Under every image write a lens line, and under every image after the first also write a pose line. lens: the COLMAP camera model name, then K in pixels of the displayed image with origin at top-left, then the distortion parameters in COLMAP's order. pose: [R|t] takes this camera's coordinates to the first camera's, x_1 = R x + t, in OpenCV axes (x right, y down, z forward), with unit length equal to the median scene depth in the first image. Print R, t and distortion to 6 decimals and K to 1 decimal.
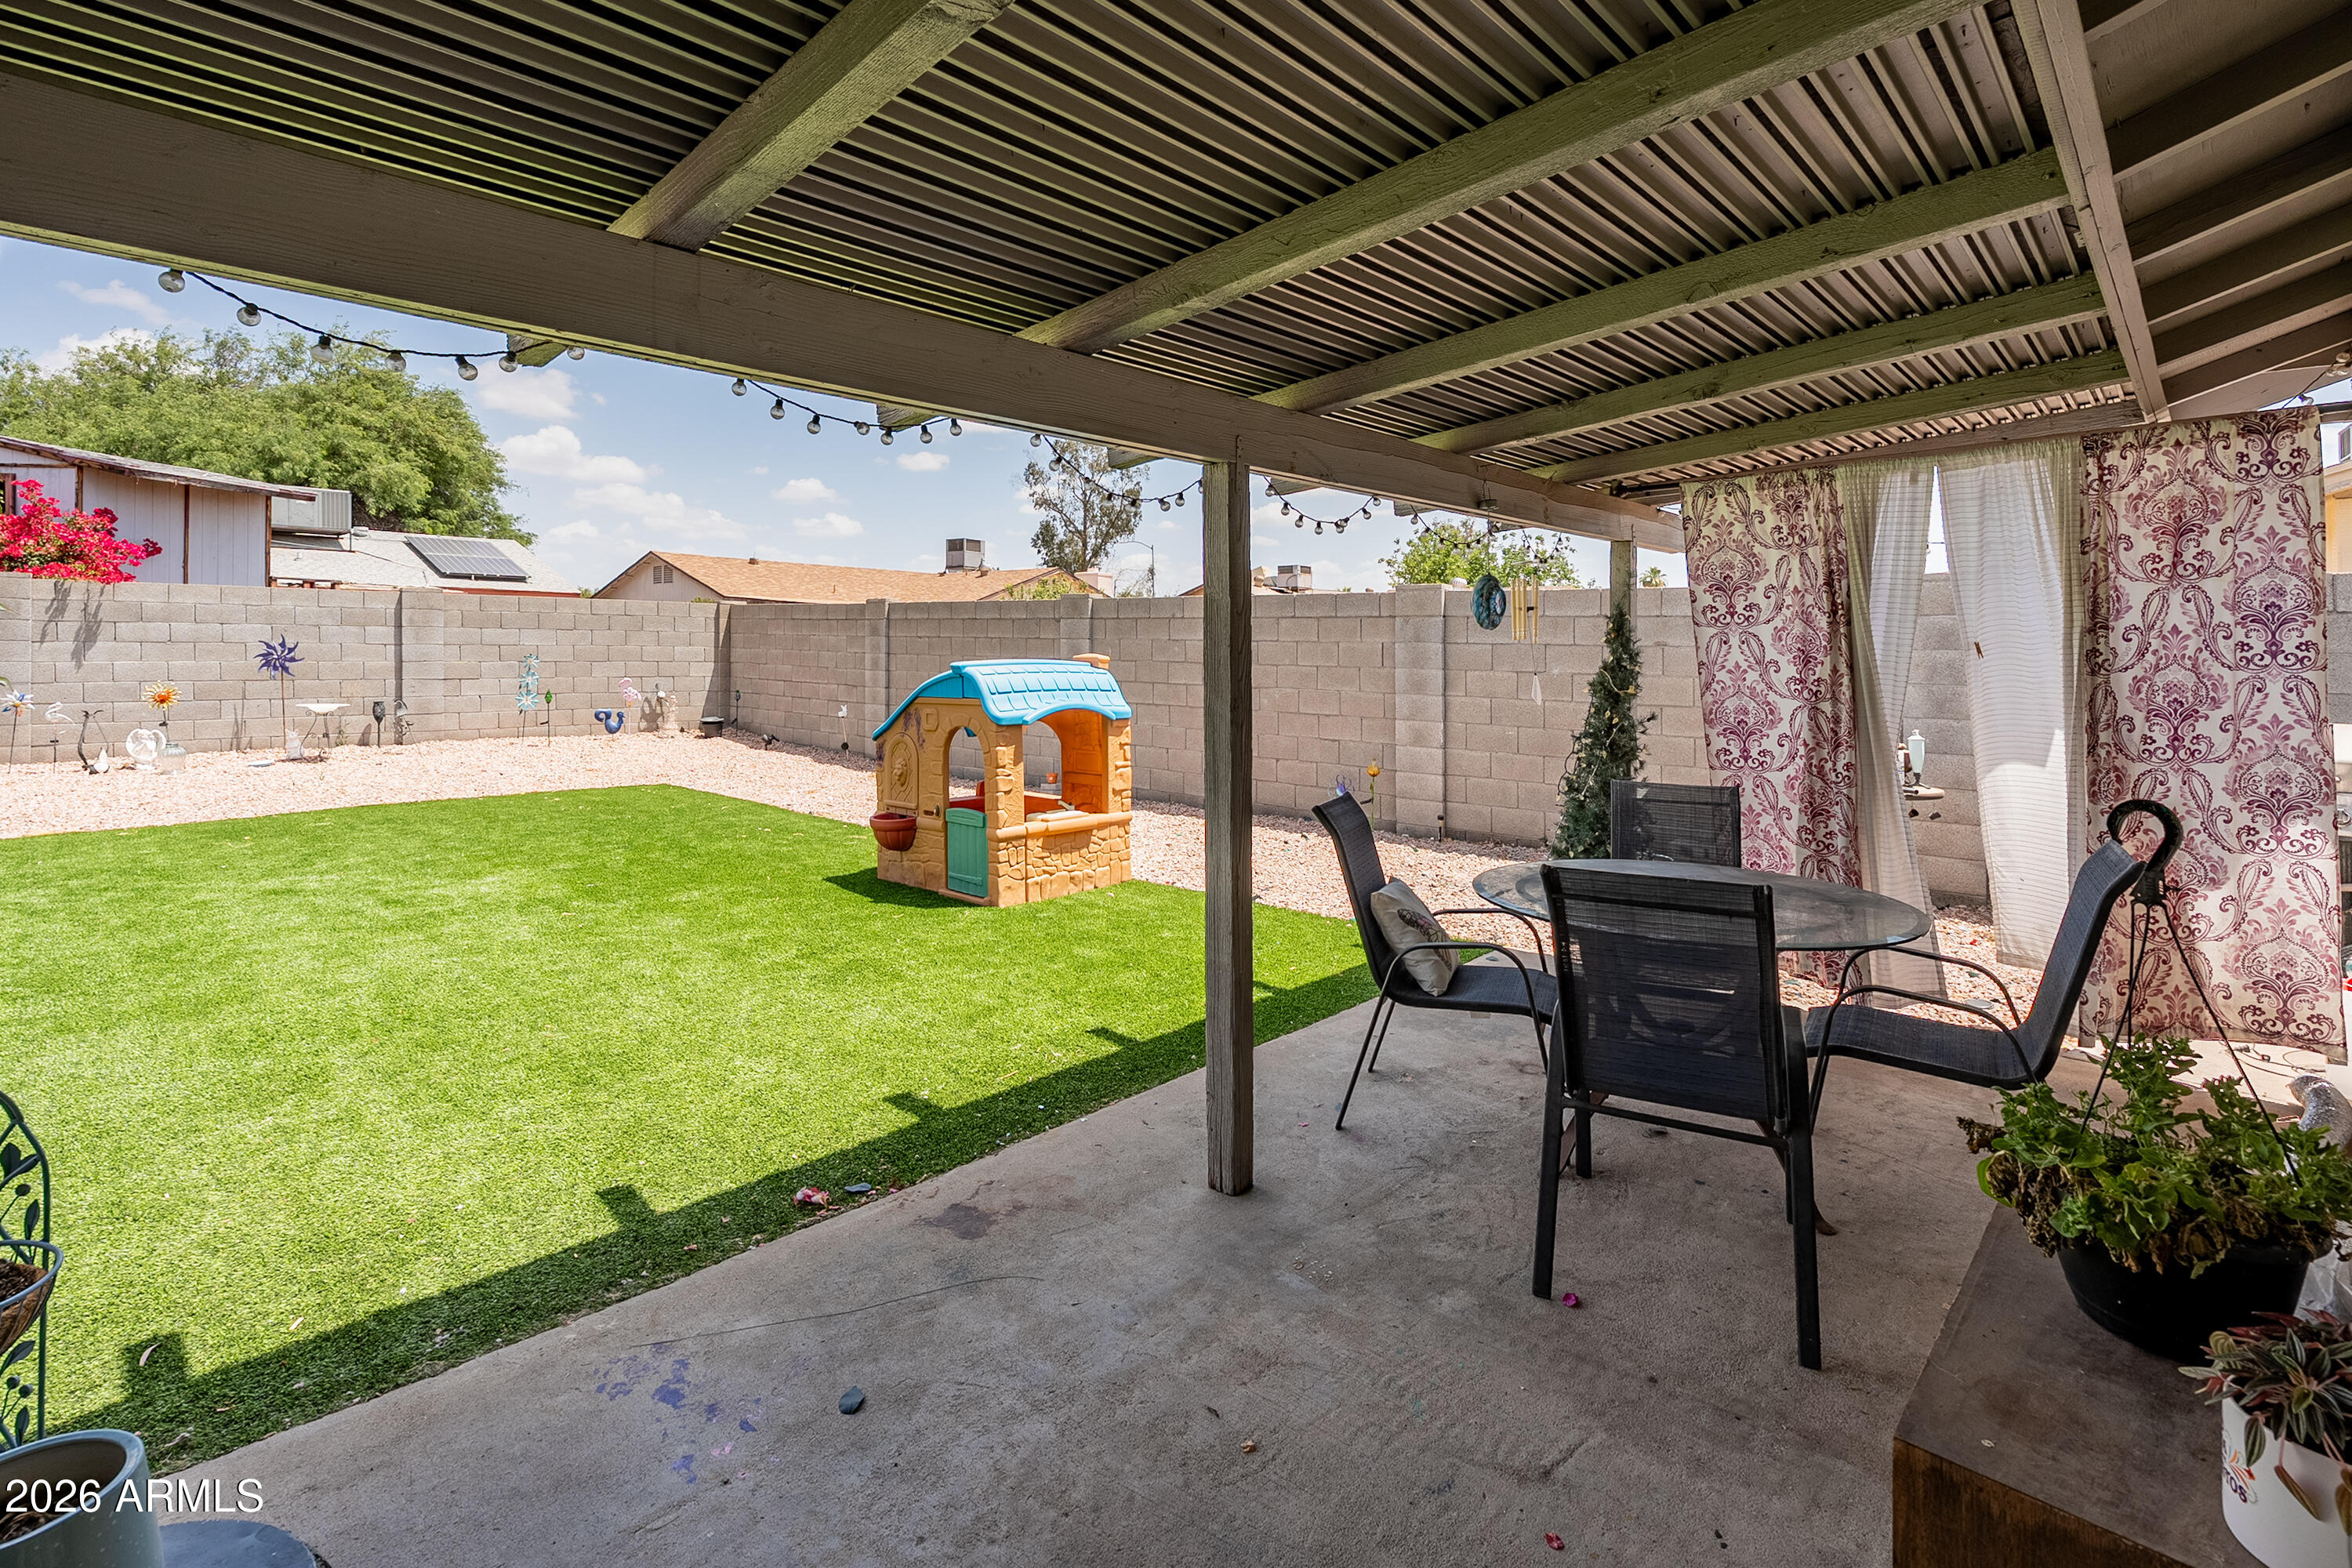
lens RADIAL K [[1060.3, 0, 1128.0], [0, 1060.3, 744.2], [0, 0, 1]] dist [-0.016637, 0.006835]
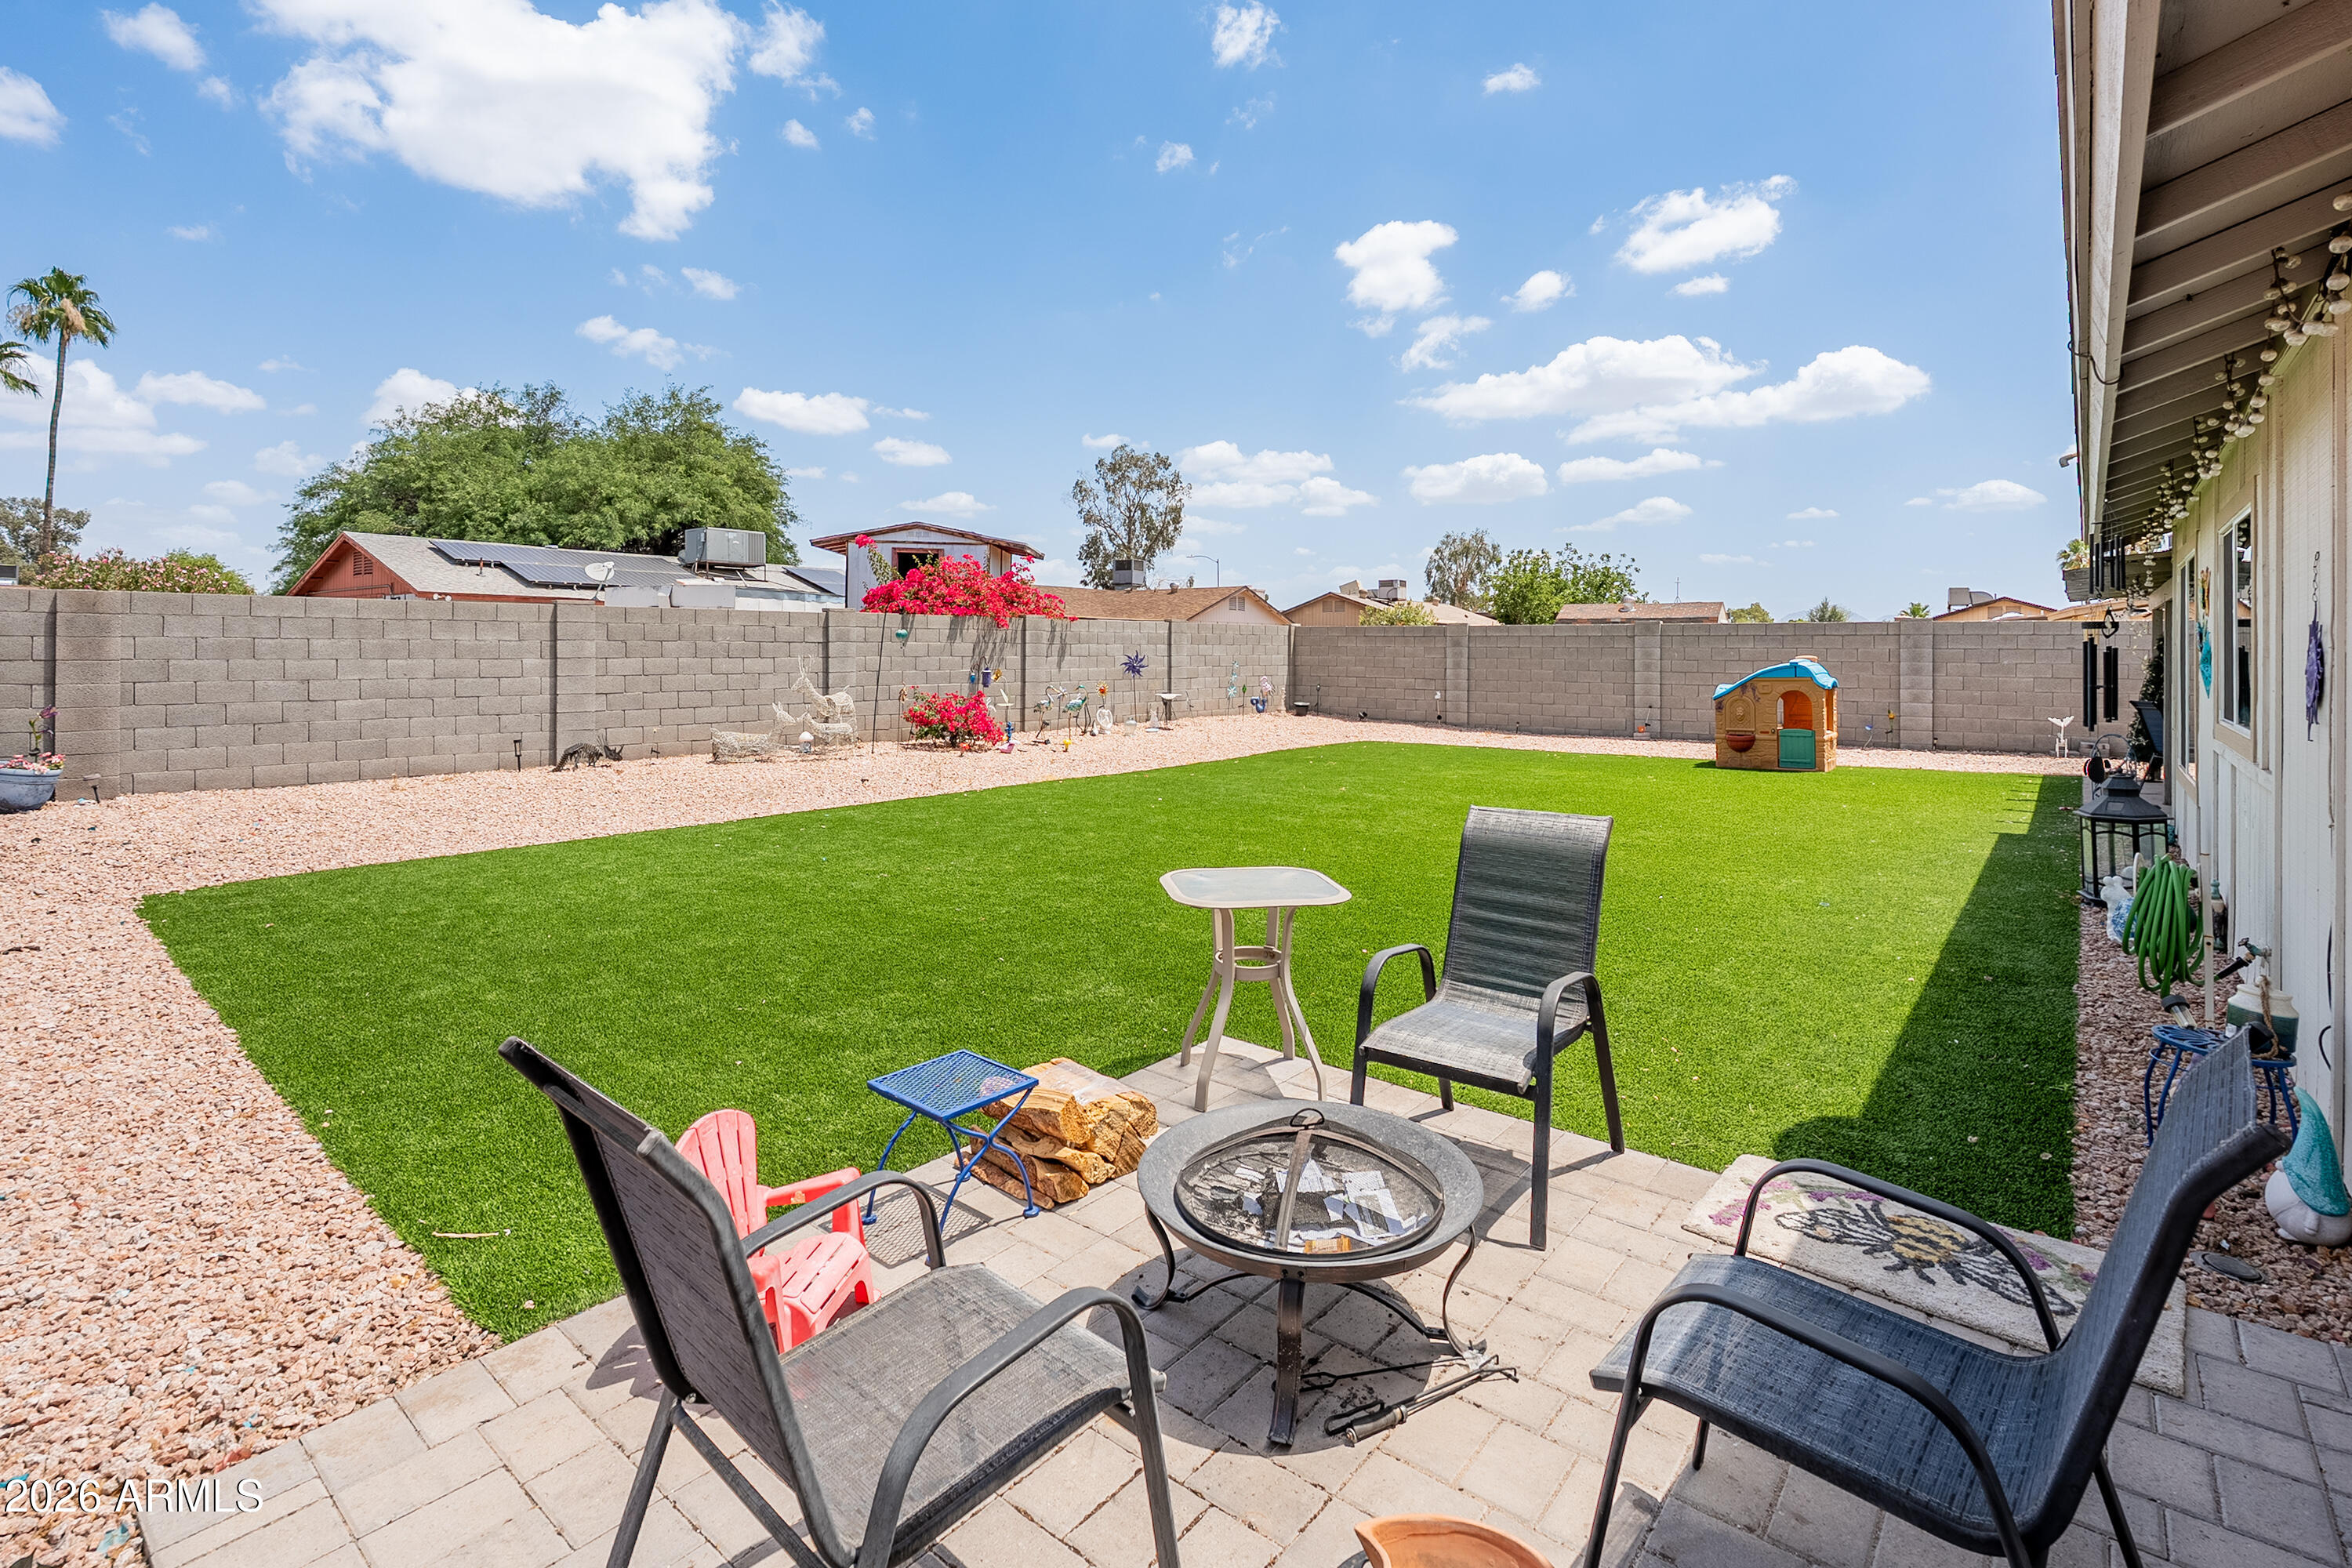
lens RADIAL K [[1060.3, 0, 1125.1], [0, 1060.3, 721.3], [0, 0, 1]] dist [-0.016637, 0.006835]
pose [[0.998717, -0.015145, 0.048329, -0.752876], [0.016366, 0.999554, -0.024969, 0.035970], [-0.047929, 0.025728, 0.998519, -0.505584]]
